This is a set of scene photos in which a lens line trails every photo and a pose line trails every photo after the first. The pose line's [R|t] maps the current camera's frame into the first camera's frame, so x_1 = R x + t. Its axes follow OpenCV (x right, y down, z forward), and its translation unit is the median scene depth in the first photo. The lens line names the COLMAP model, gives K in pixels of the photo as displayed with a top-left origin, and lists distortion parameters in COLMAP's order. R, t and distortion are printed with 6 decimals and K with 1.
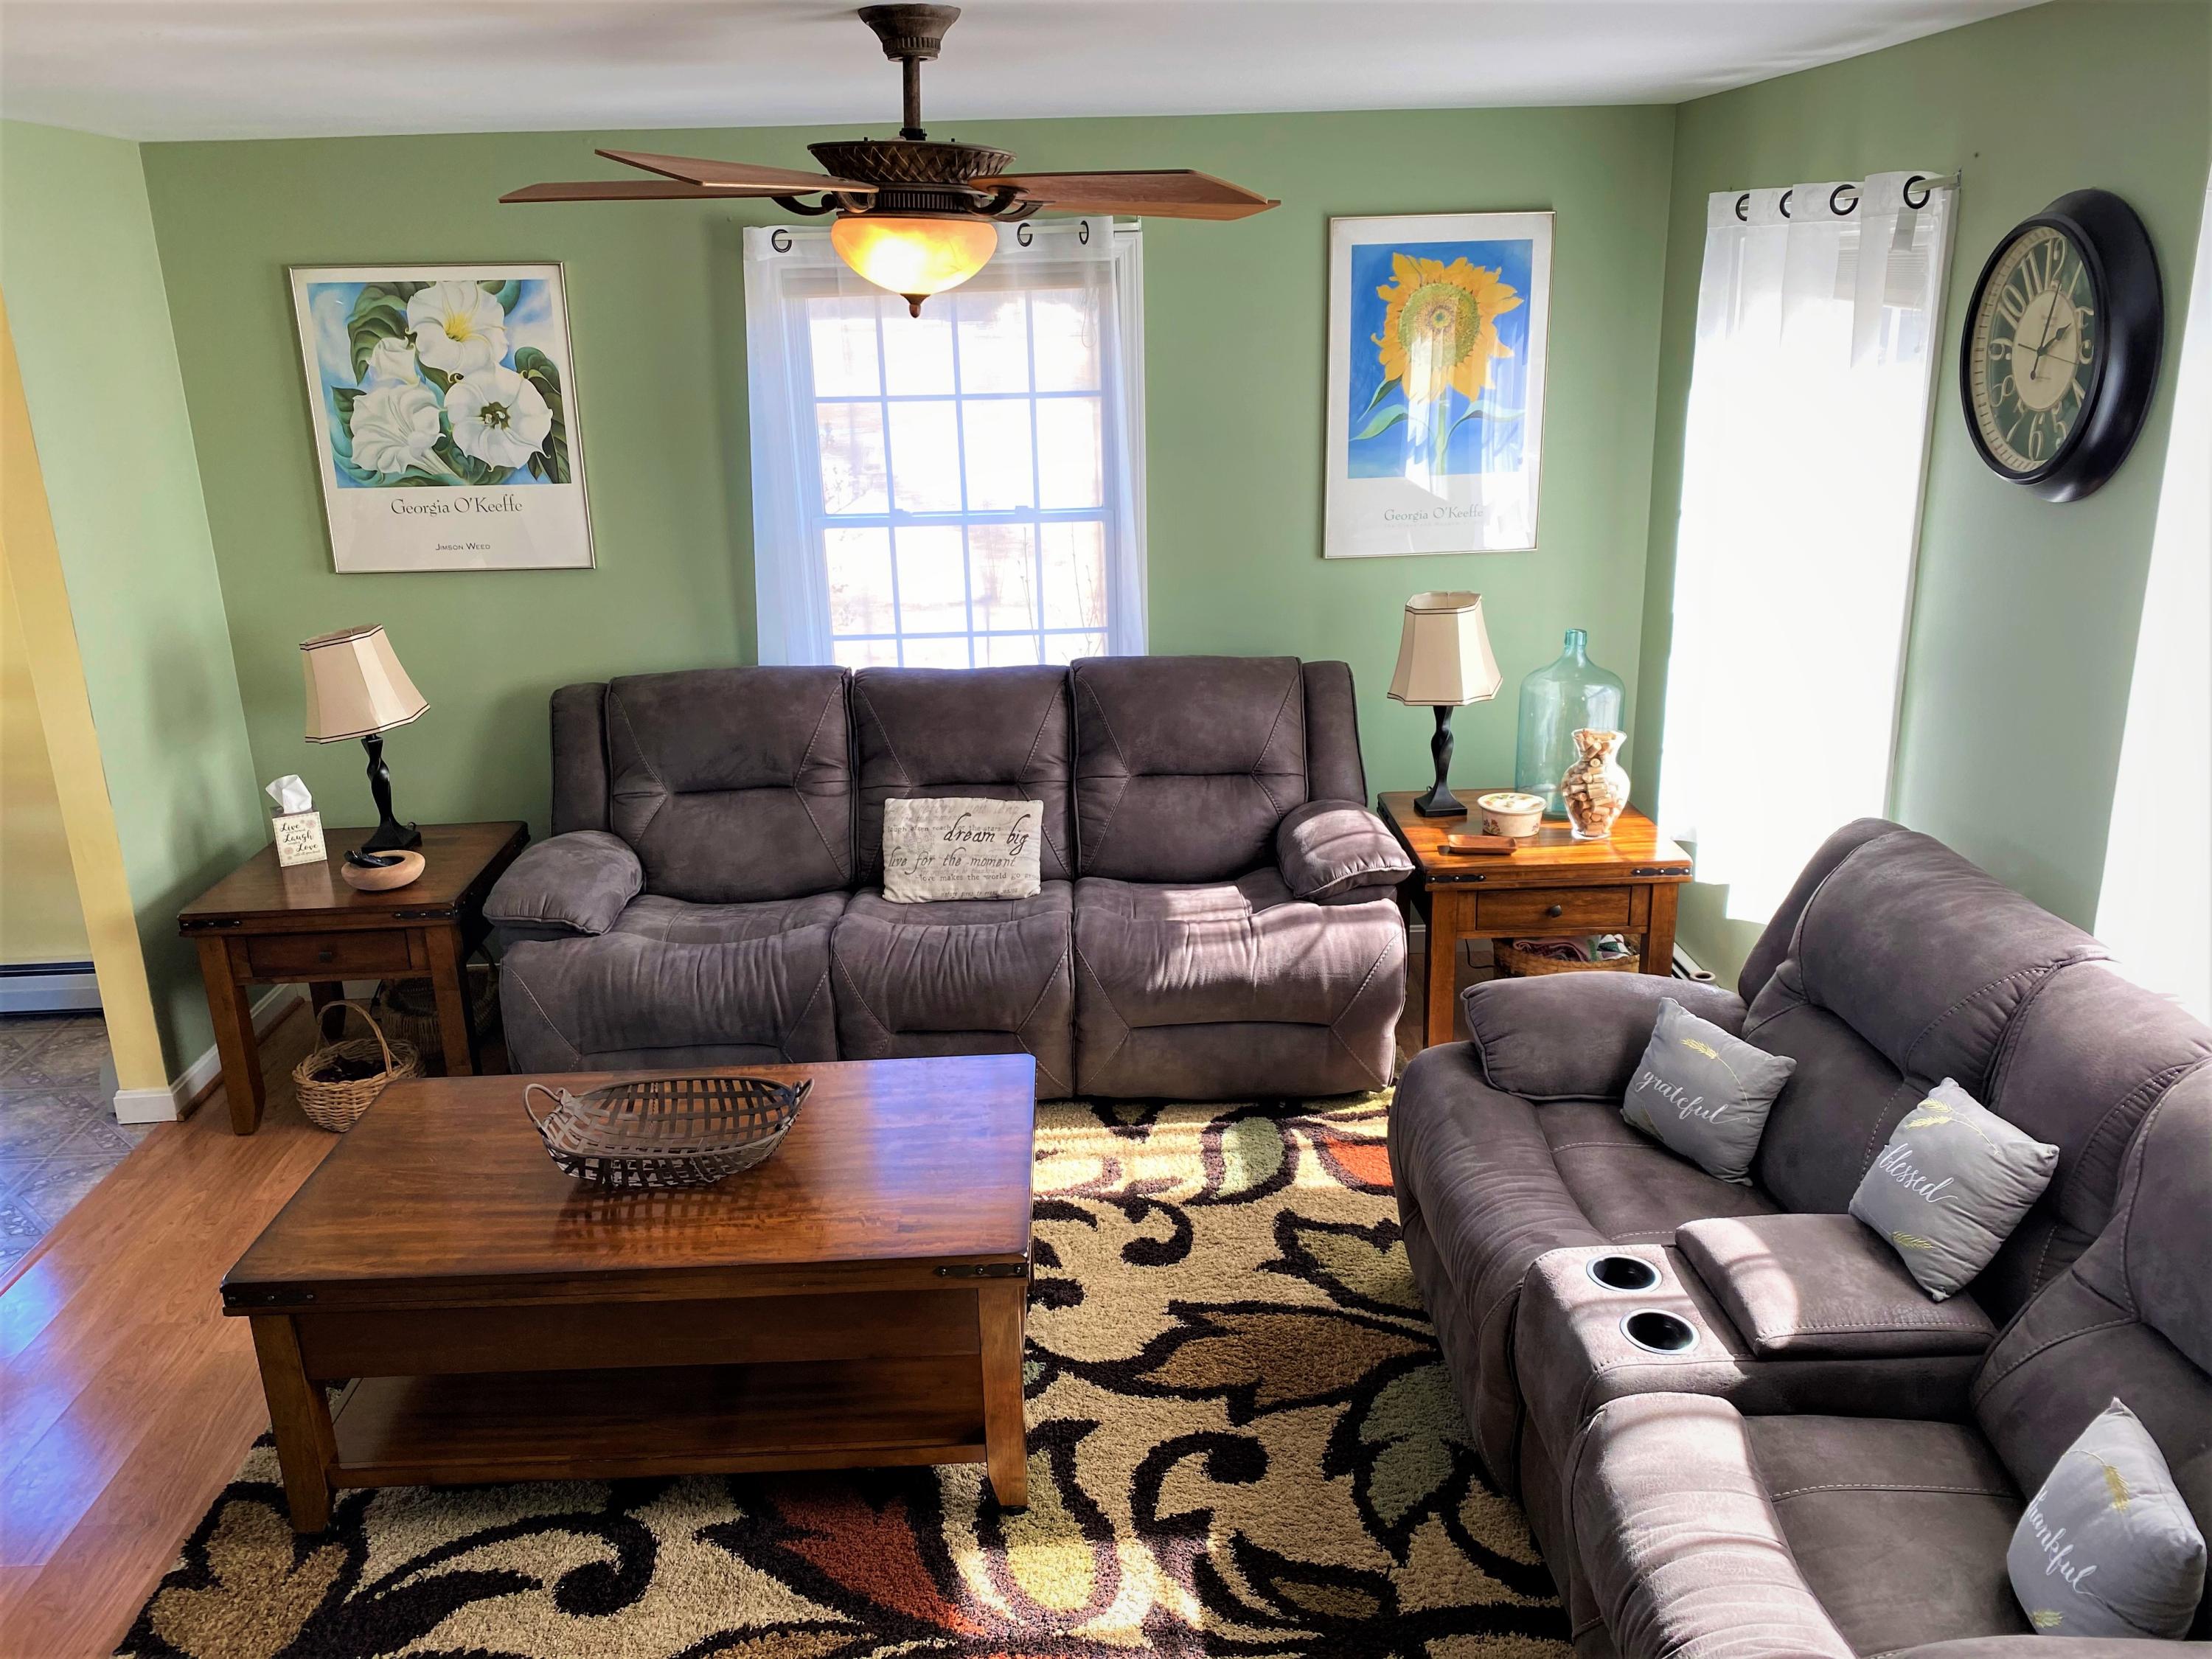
lens RADIAL K [[1687.7, 0, 1098.2], [0, 1687.7, 824.2], [0, 0, 1]] dist [0.002142, -0.009938]
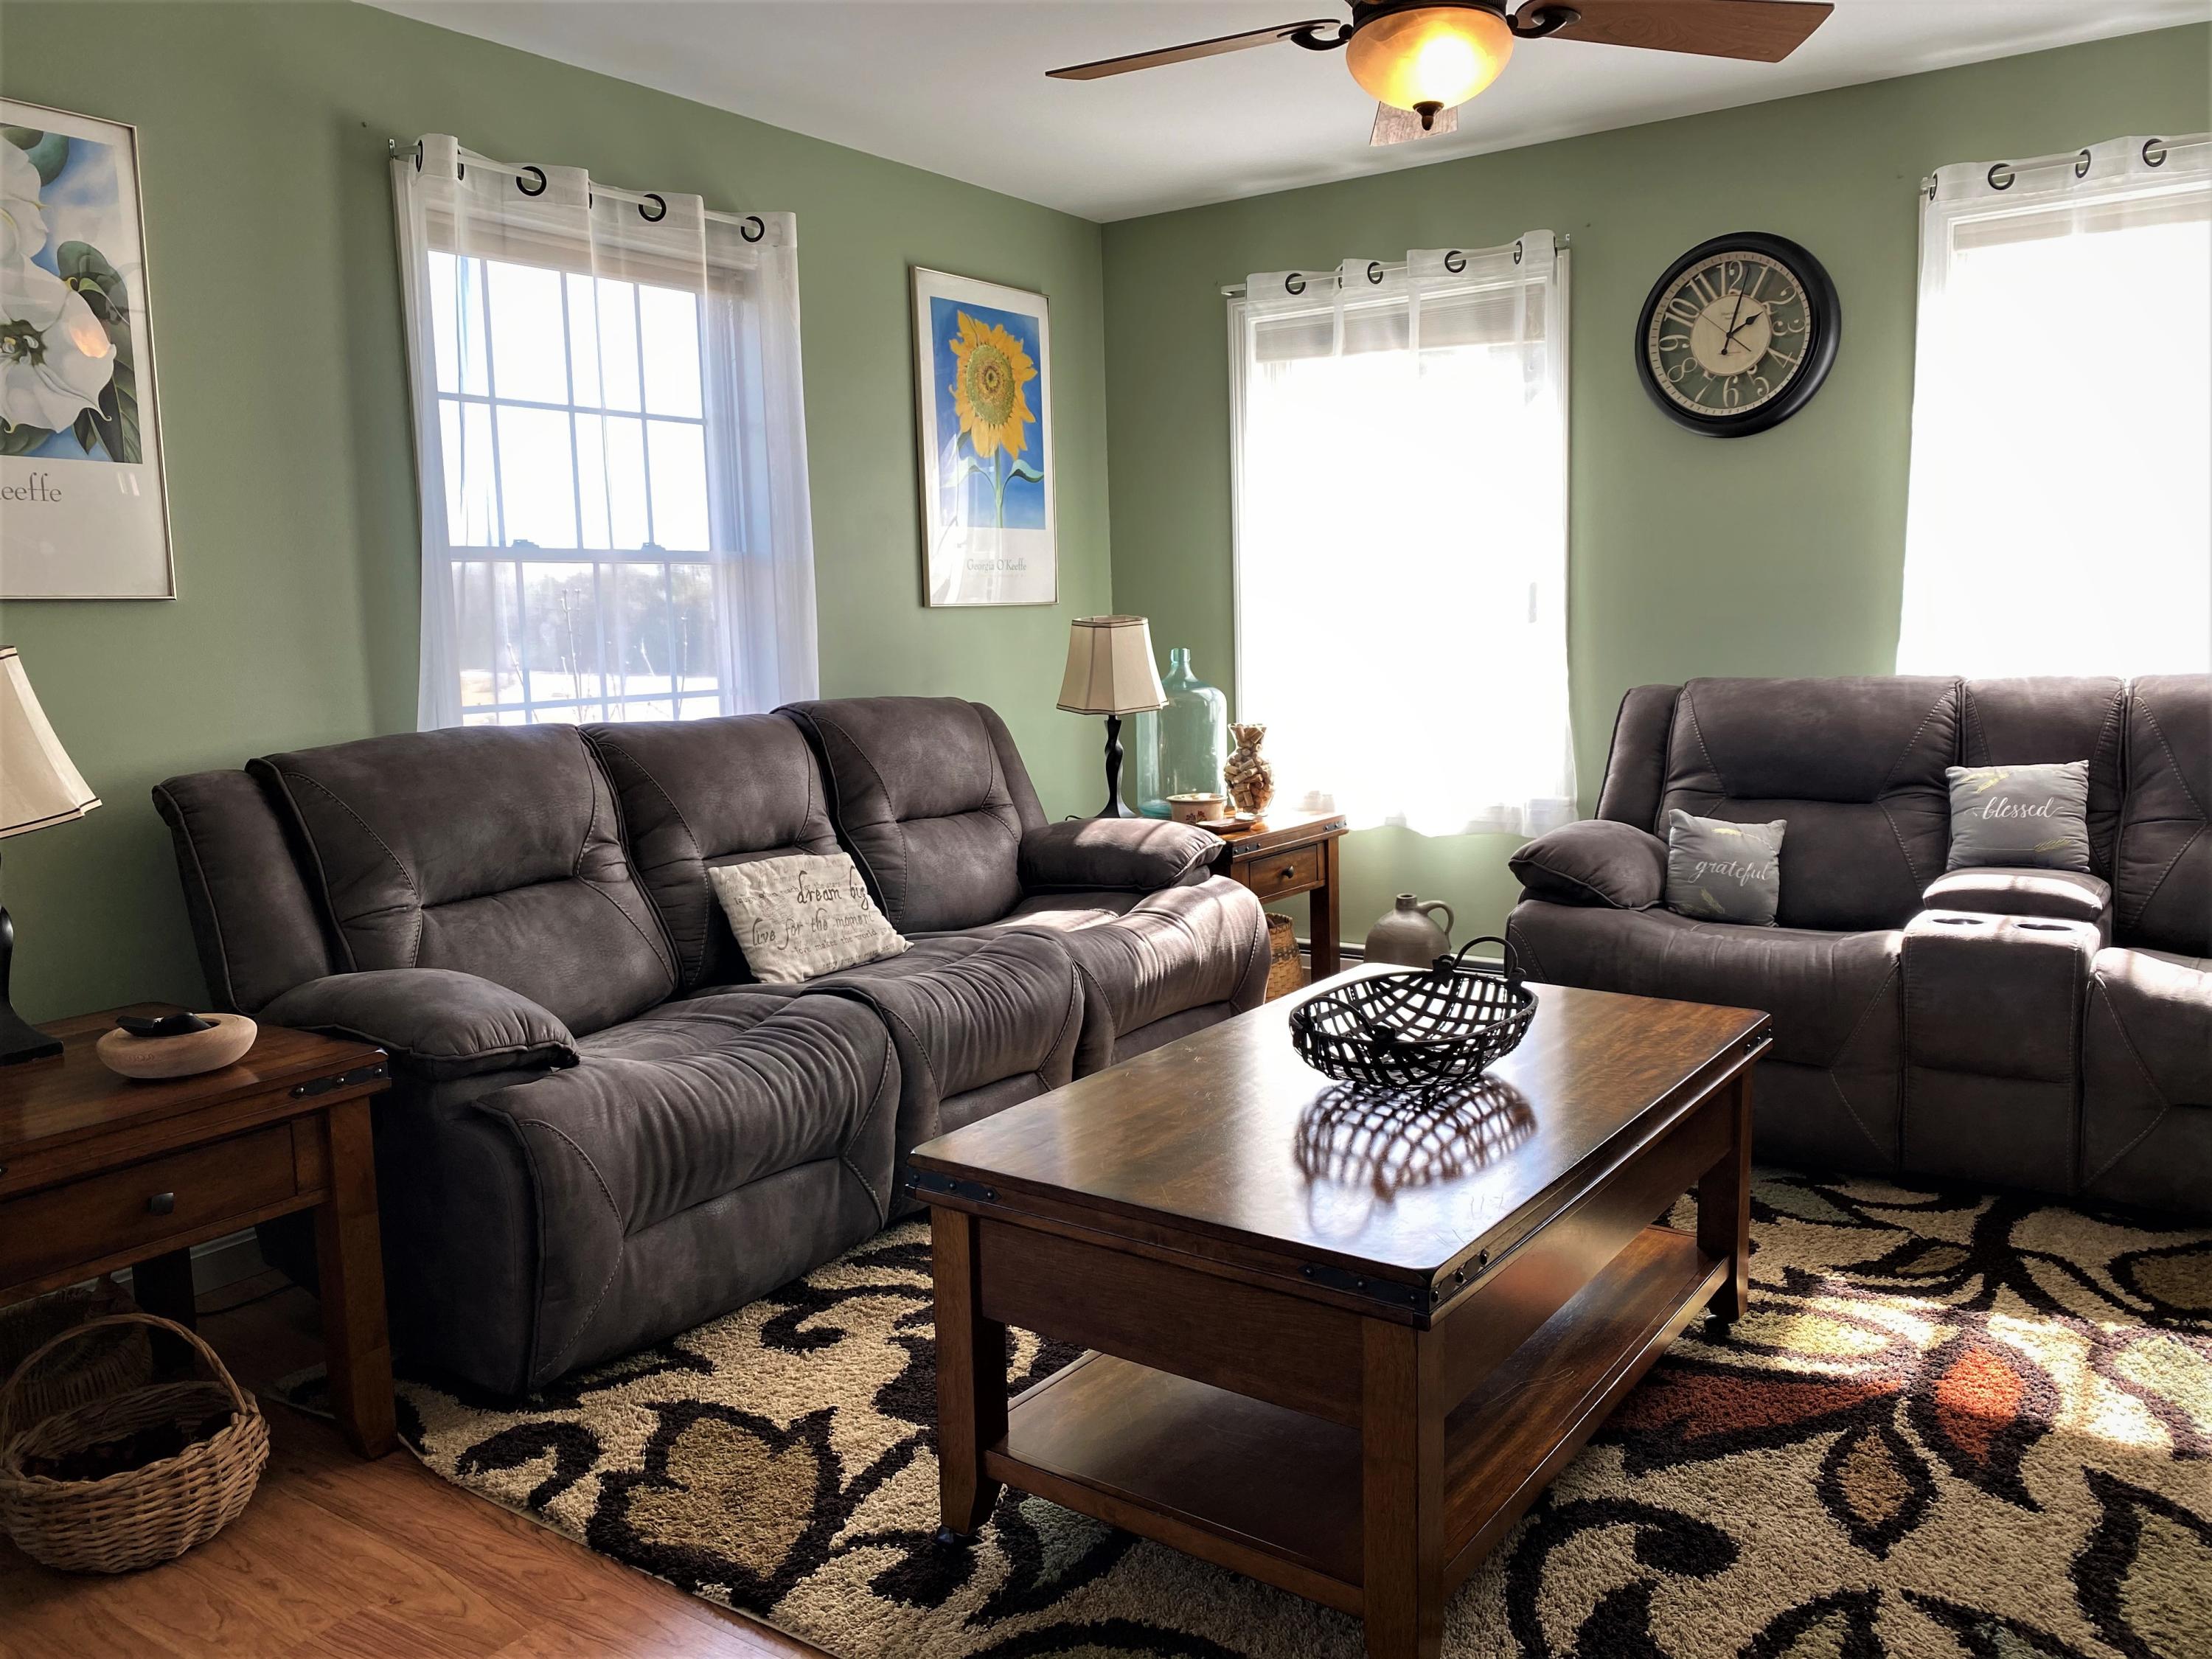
lens RADIAL K [[1687.7, 0, 1104.3], [0, 1687.7, 832.7], [0, 0, 1]] dist [0.002142, -0.009938]
pose [[0.607837, -0.094449, 0.788425, -0.626385], [0.253939, 0.963881, -0.080307, 0.077450], [-0.752362, 0.249025, 0.609867, 0.387307]]
